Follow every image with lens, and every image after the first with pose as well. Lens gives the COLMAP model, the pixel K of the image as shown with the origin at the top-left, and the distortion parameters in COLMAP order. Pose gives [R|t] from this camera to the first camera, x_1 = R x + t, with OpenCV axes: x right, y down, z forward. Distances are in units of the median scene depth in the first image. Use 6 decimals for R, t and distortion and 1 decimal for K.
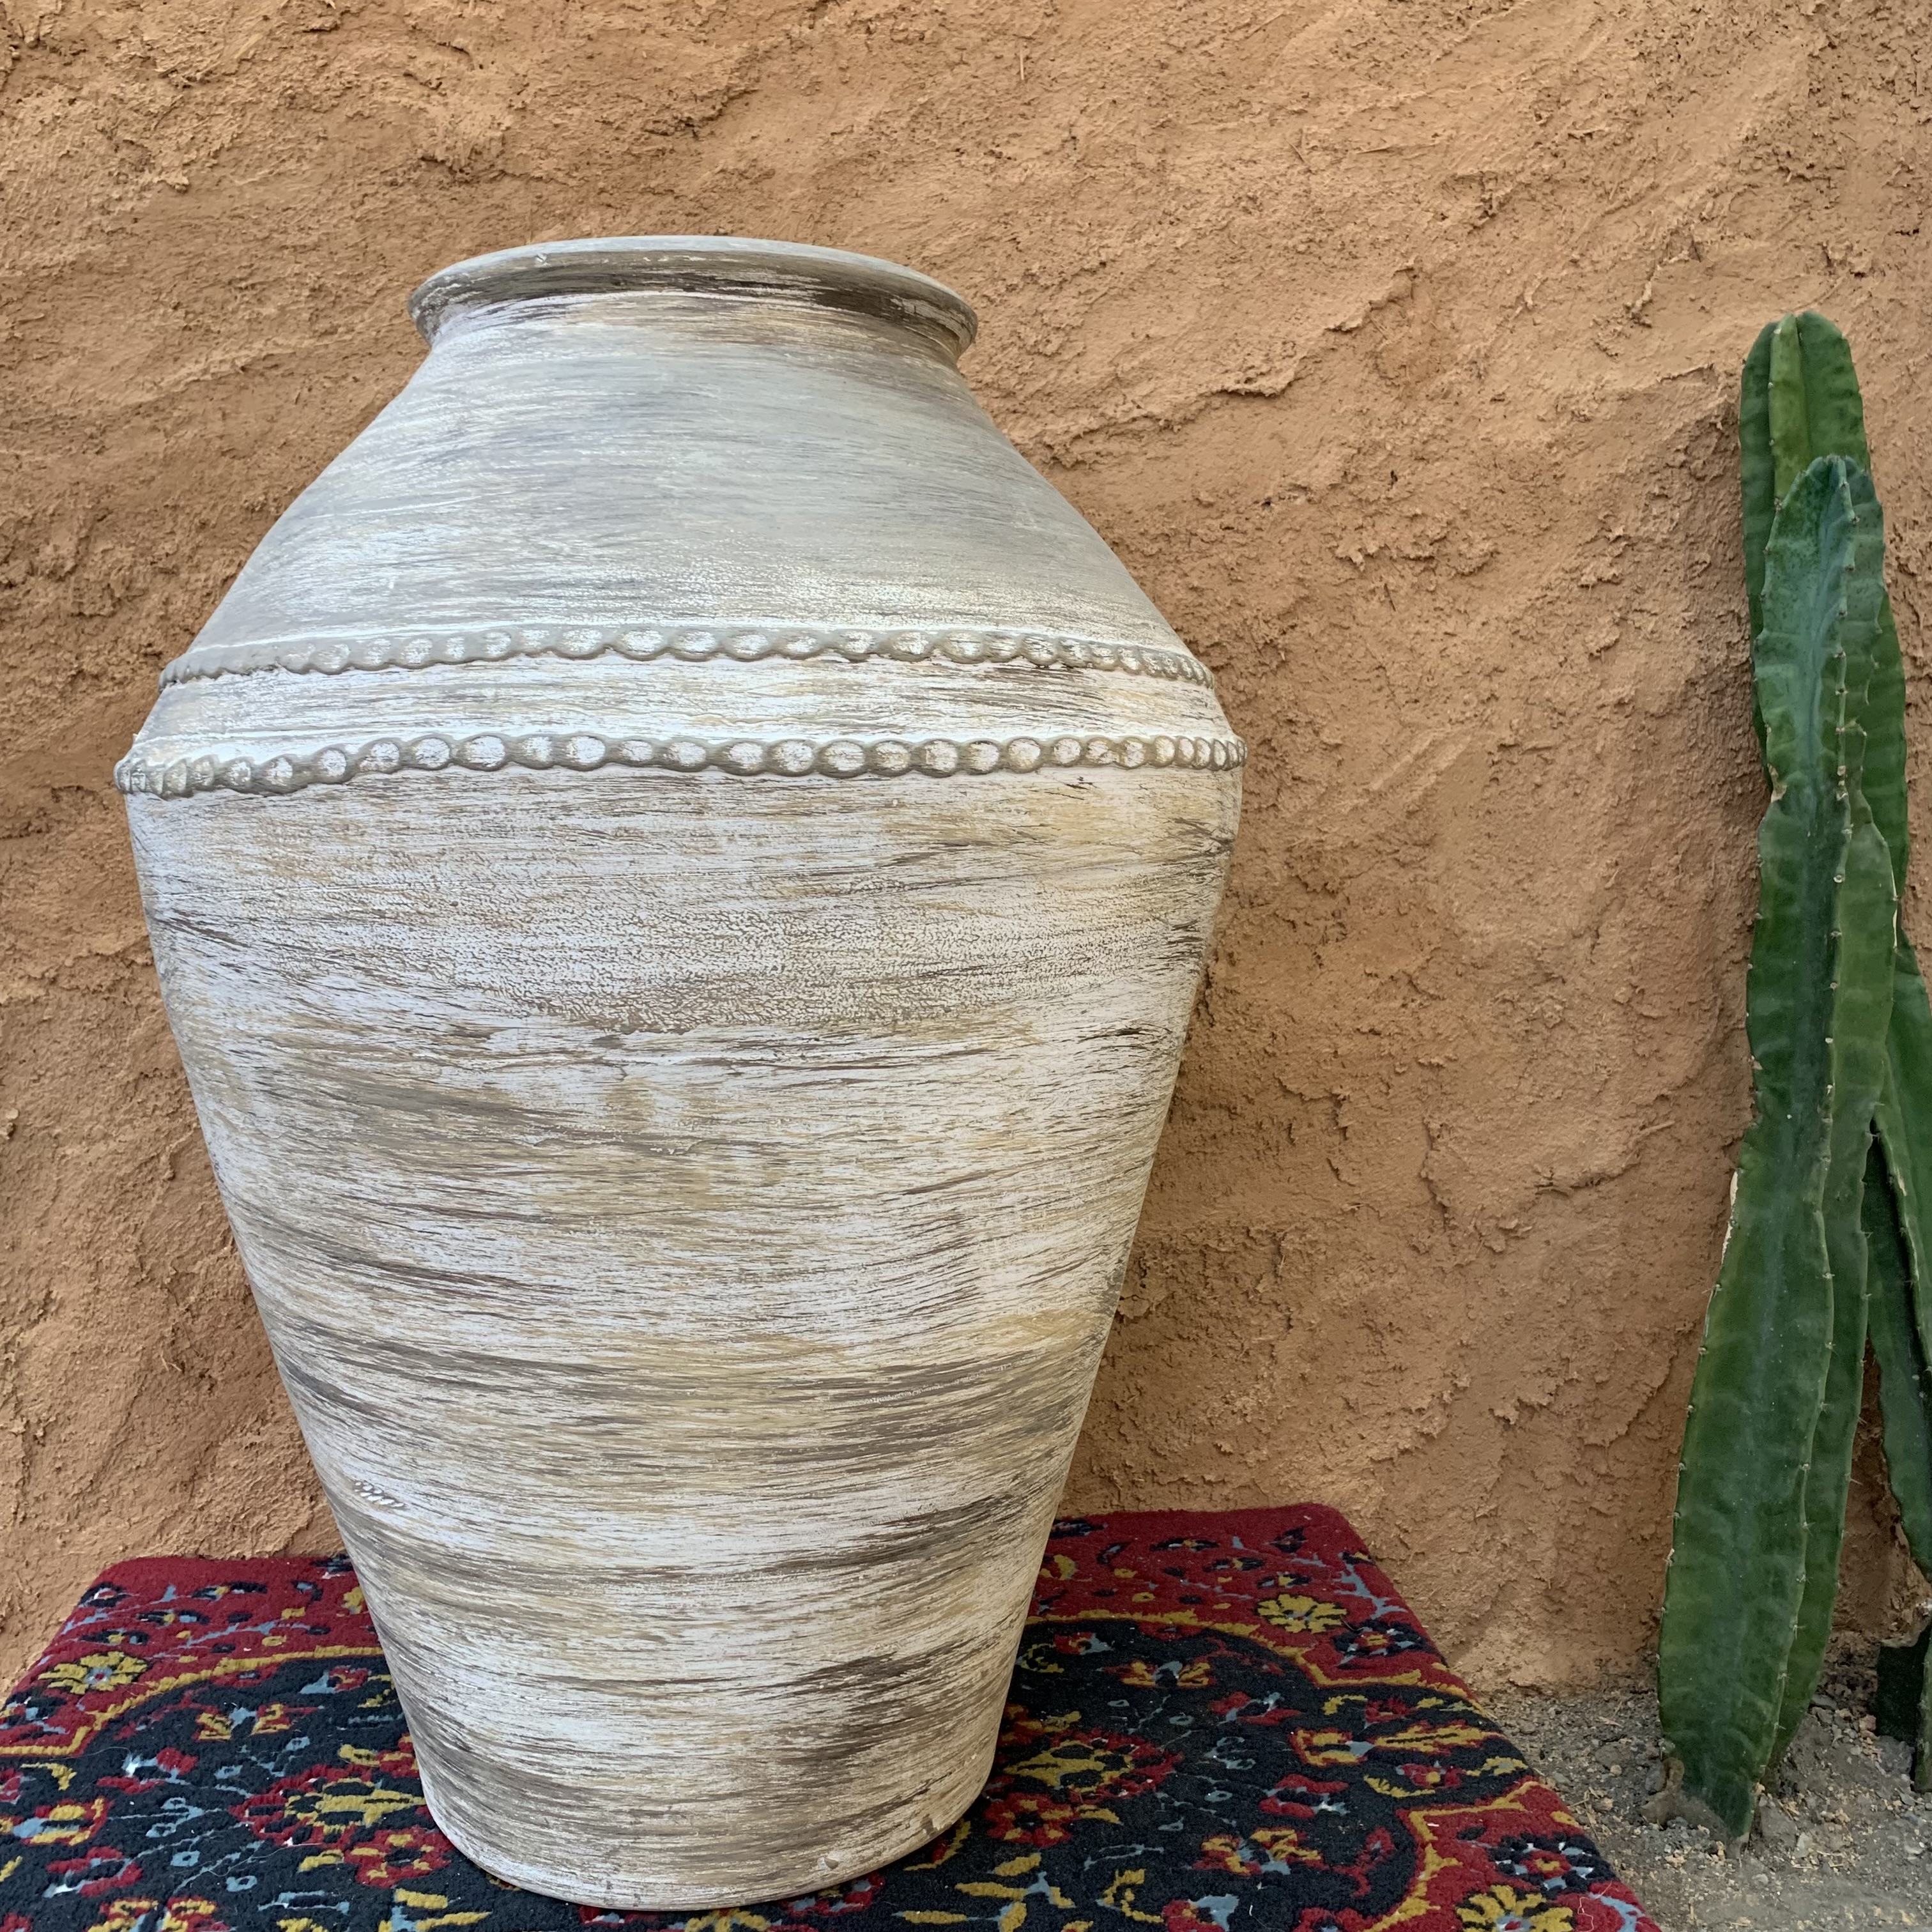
lens RADIAL K [[1997.5, 0, 969.1], [0, 1997.5, 939.8], [0, 0, 1]] dist [0.018508, -0.047958]
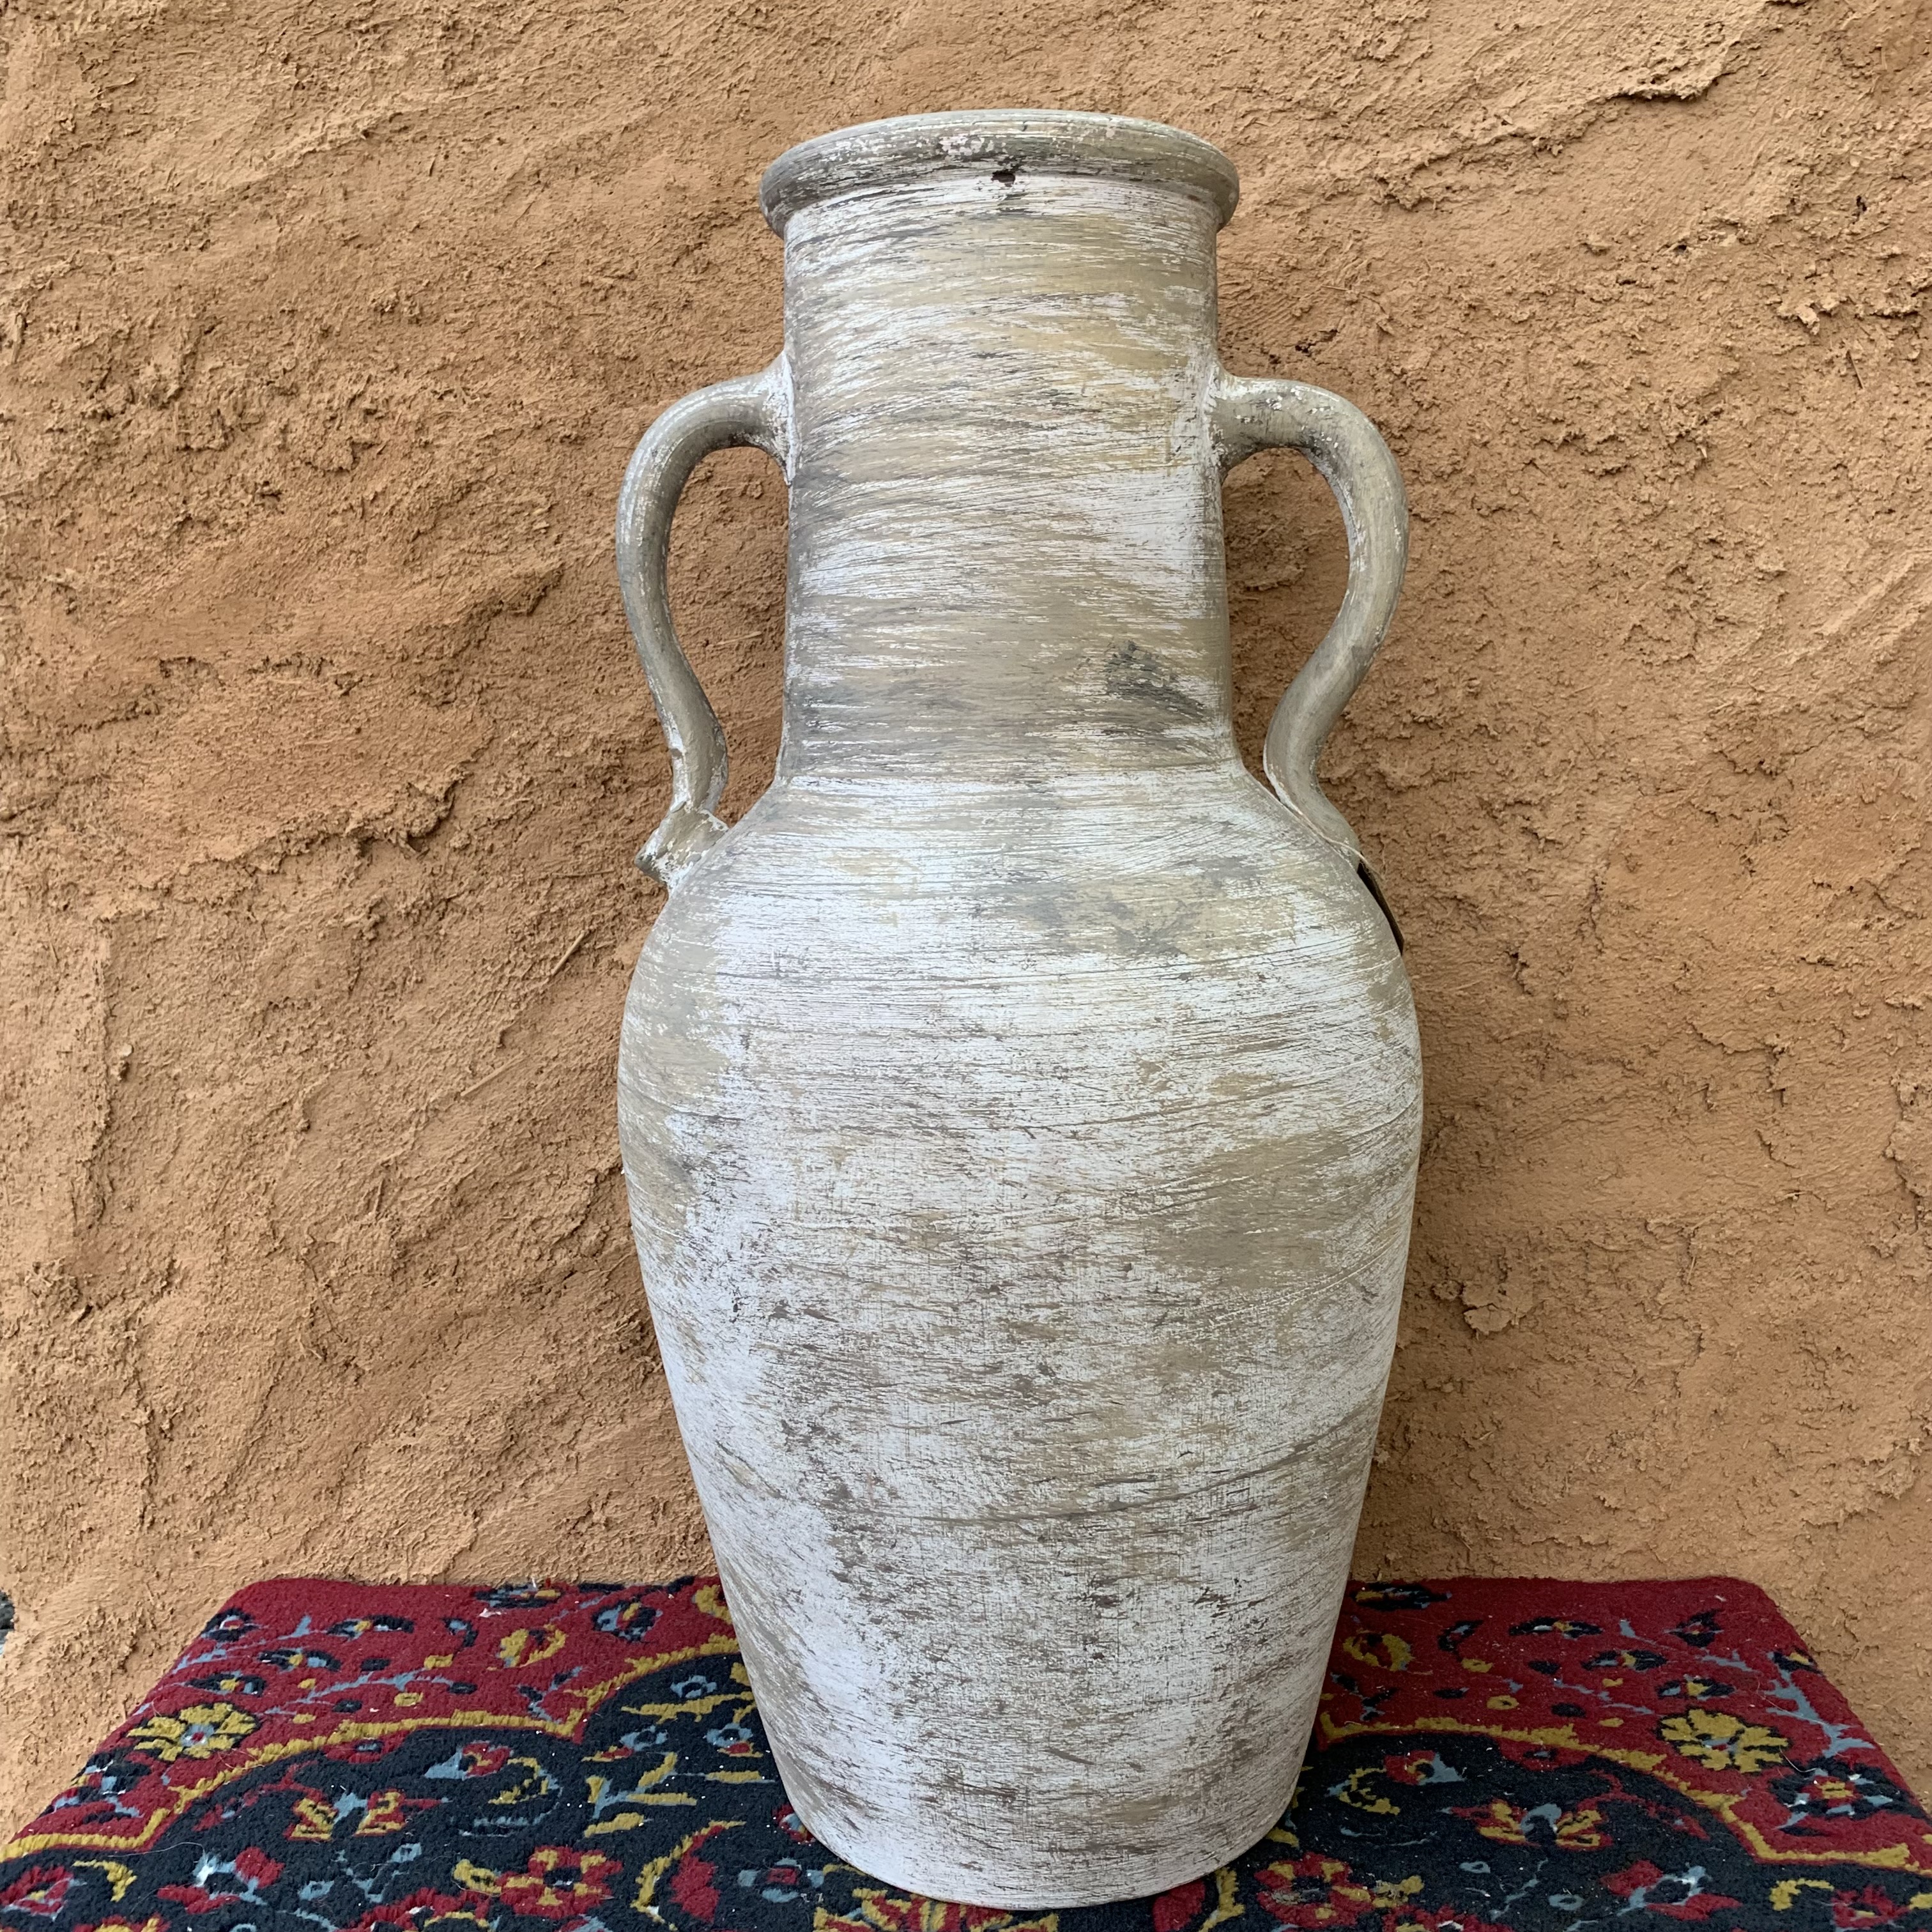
lens RADIAL K [[1873.5, 0, 986.2], [0, 1873.5, 933.5], [0, 0, 1]] dist [-0.058766, 0.109251]
pose [[0.987532, 0.002019, -0.157408, 0.003682], [0.001063, 0.999809, 0.019492, 0.023177], [0.157418, -0.019416, 0.987341, 0.285413]]
